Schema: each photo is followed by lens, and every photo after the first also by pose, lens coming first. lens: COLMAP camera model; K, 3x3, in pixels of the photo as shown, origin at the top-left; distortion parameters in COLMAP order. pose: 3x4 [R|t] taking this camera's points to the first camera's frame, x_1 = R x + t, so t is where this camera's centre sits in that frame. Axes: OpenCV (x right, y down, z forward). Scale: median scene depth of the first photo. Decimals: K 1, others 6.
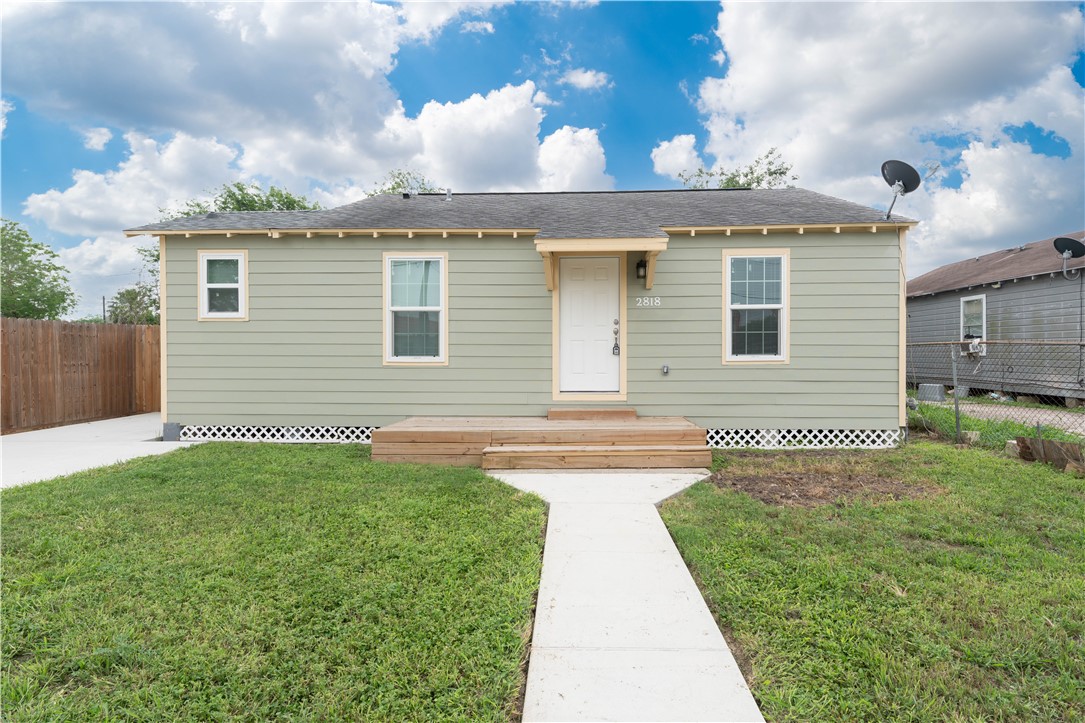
lens RADIAL K [[432.0, 0, 538.0], [0, 432.0, 353.2], [0, 0, 1]] dist [-0.001831, 0.001066]
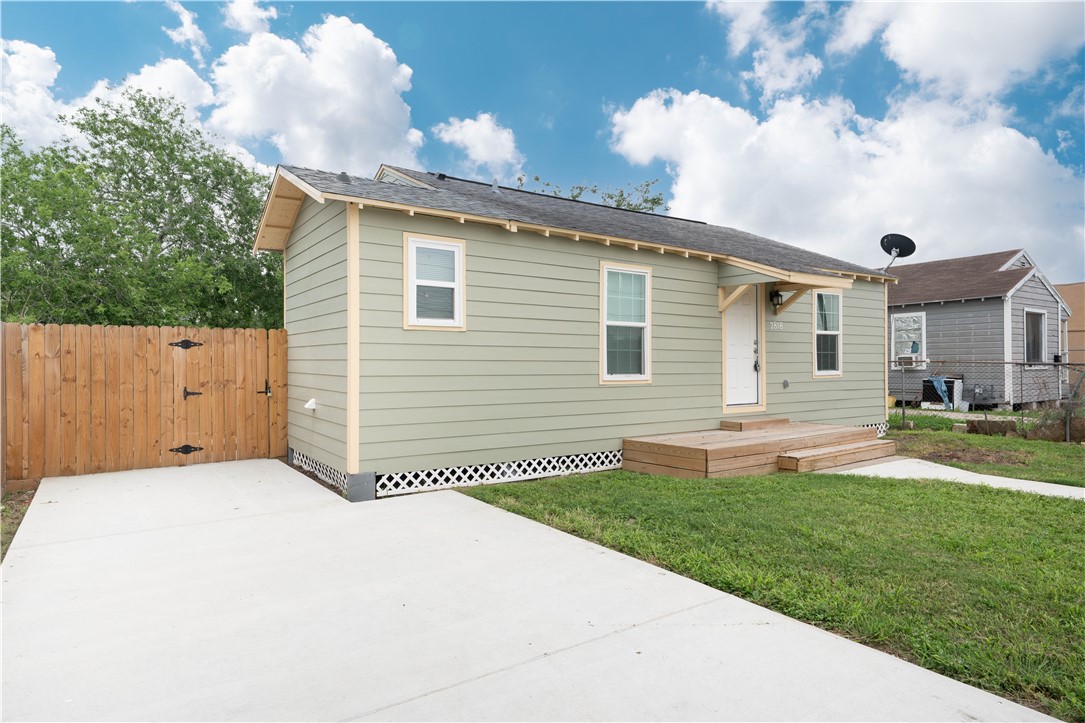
lens RADIAL K [[599.9, 0, 541.6], [0, 599.9, 364.2], [0, 0, 1]] dist [0.004793, 0.000163]
pose [[0.816991, -0.000376, 0.576651, -1.210696], [0.003949, 0.999980, -0.004943, -0.009365], [-0.576637, 0.006316, 0.816976, 0.035819]]
